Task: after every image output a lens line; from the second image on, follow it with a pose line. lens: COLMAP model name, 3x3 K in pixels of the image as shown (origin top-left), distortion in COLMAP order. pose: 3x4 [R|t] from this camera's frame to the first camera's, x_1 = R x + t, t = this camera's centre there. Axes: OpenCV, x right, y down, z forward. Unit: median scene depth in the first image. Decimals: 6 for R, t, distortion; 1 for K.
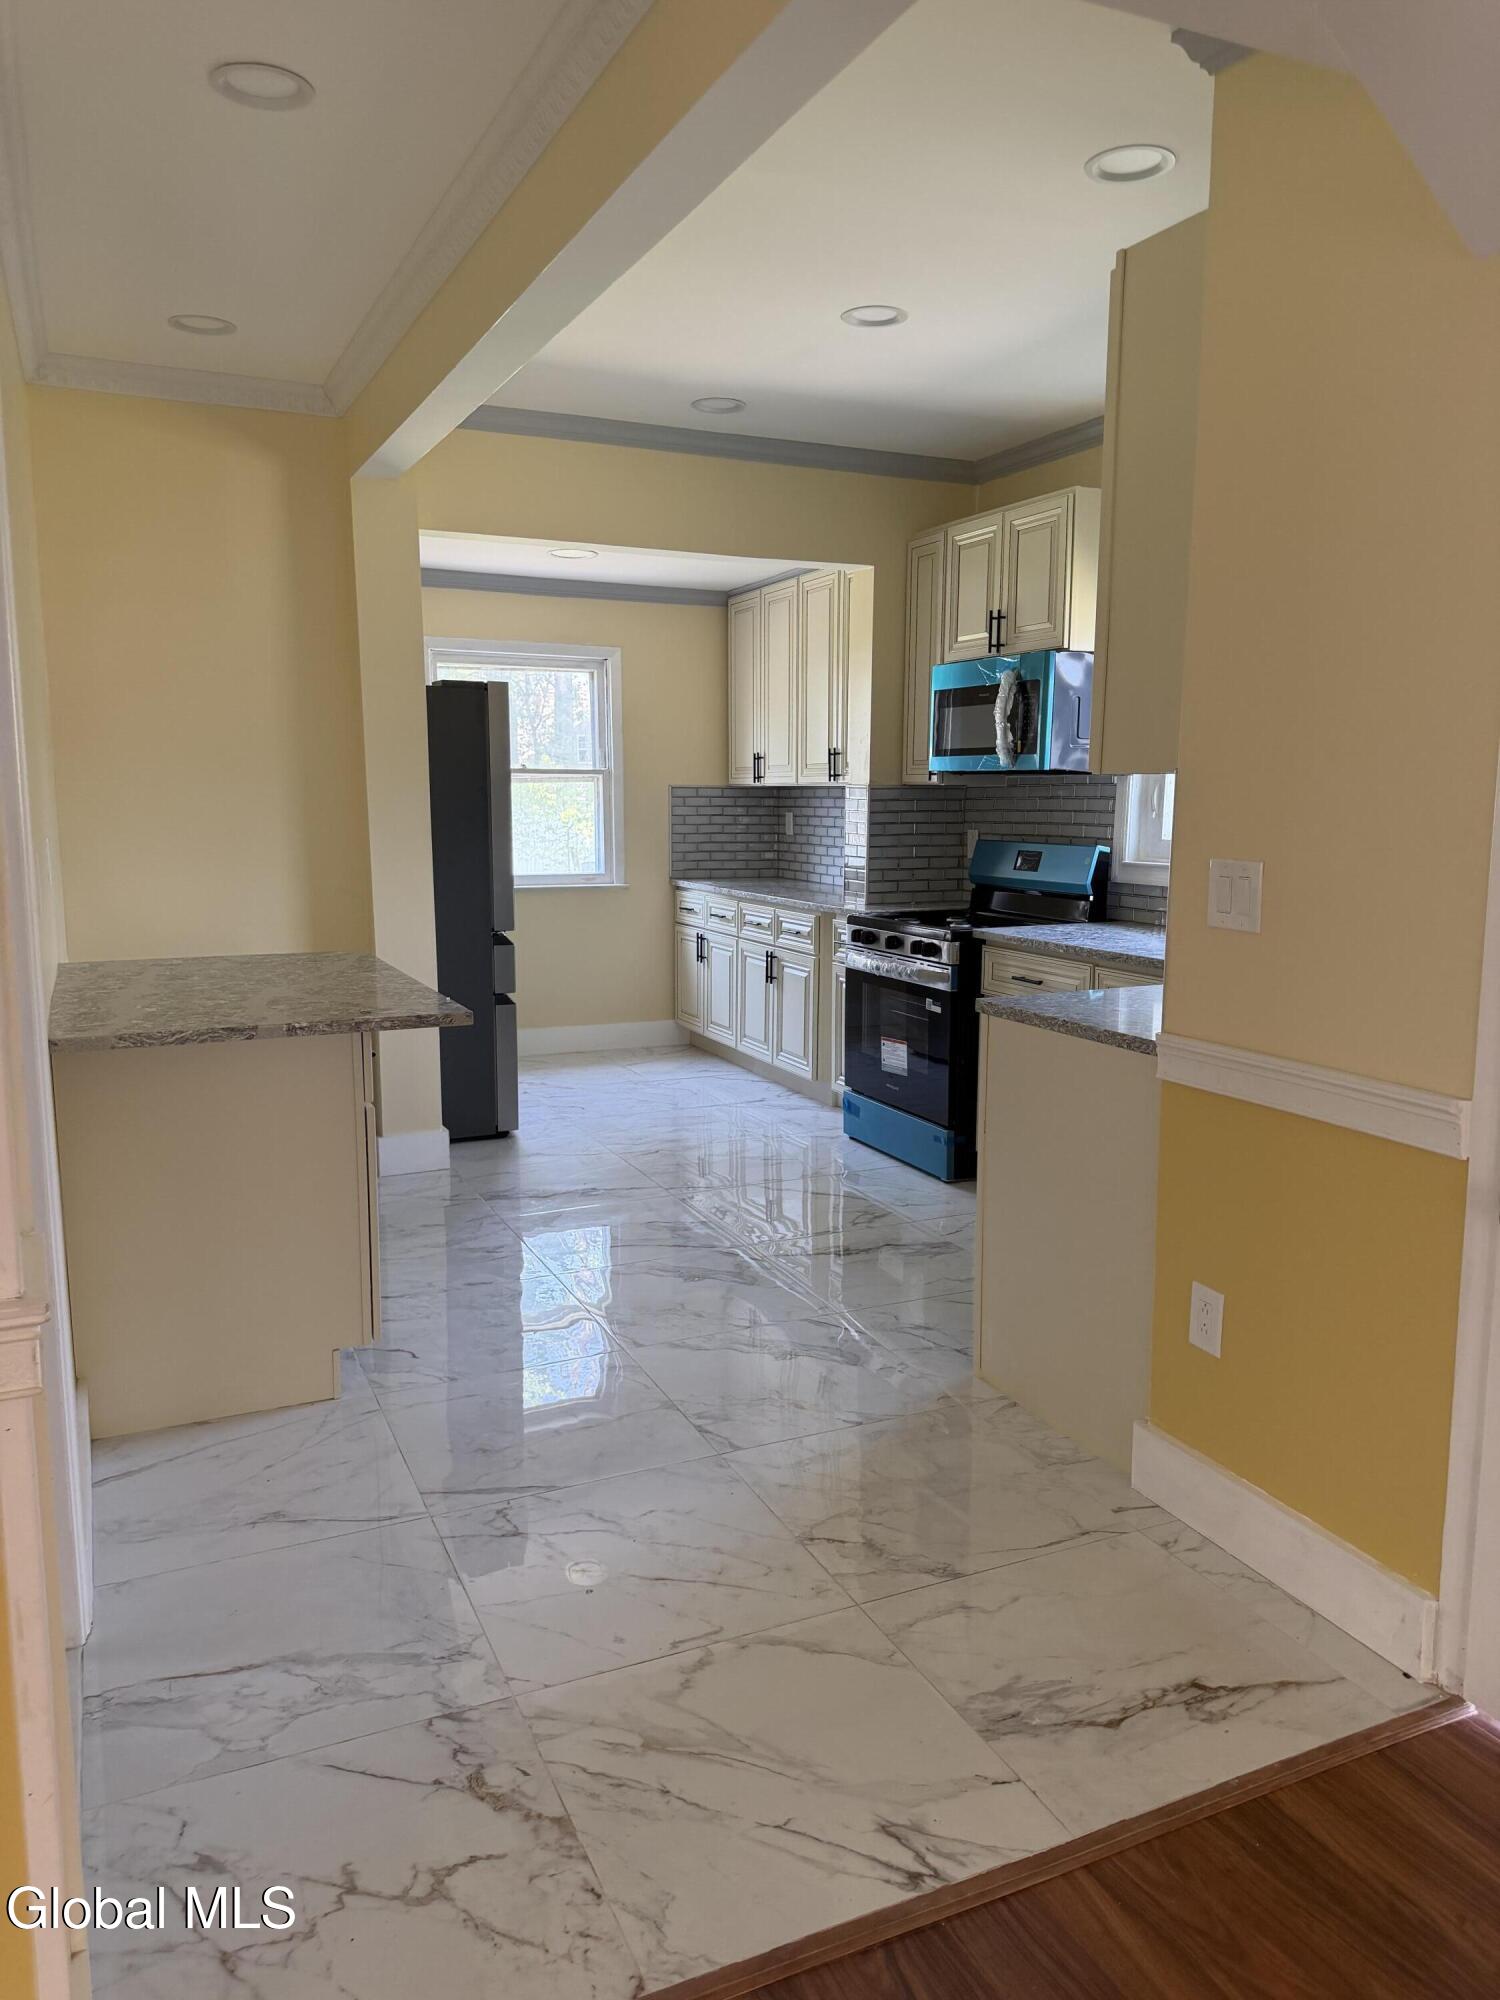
lens RADIAL K [[1398.3, 0, 749.6], [0, 1398.3, 1005.7], [0, 0, 1]] dist [0.010599, -0.035373]
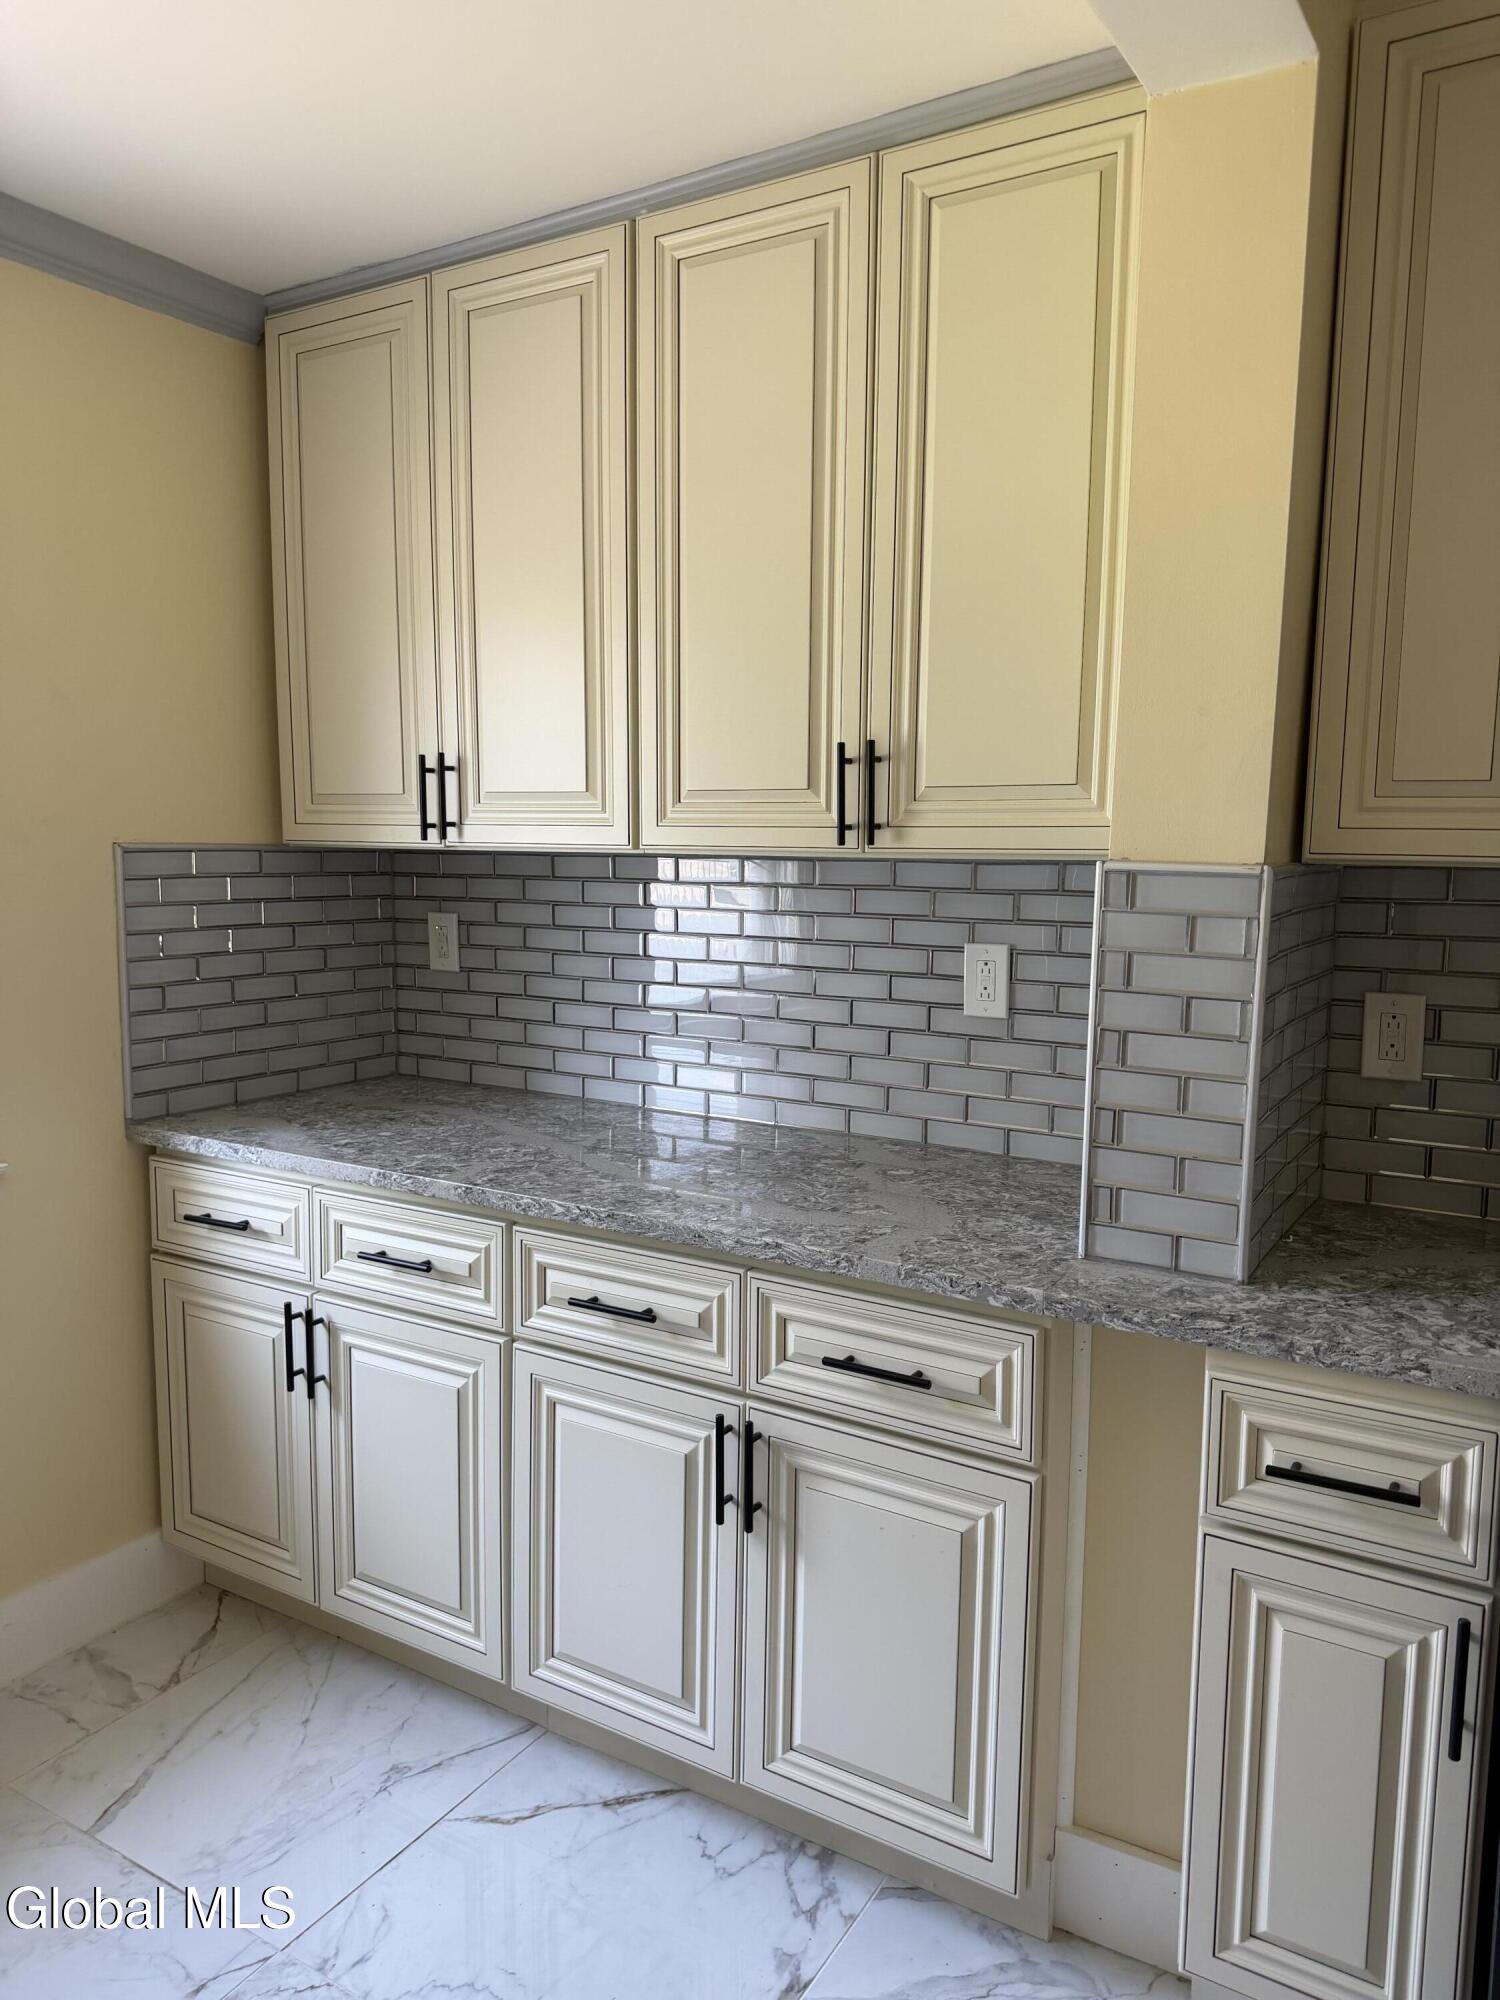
lens RADIAL K [[1398.3, 0, 759.0], [0, 1398.3, 986.2], [0, 0, 1]] dist [0.010599, -0.035373]
pose [[0.820453, -0.056274, 0.568938, -0.126767], [0.080467, 0.996604, -0.017466, -0.109784], [-0.566023, 0.060111, 0.822195, 0.666607]]
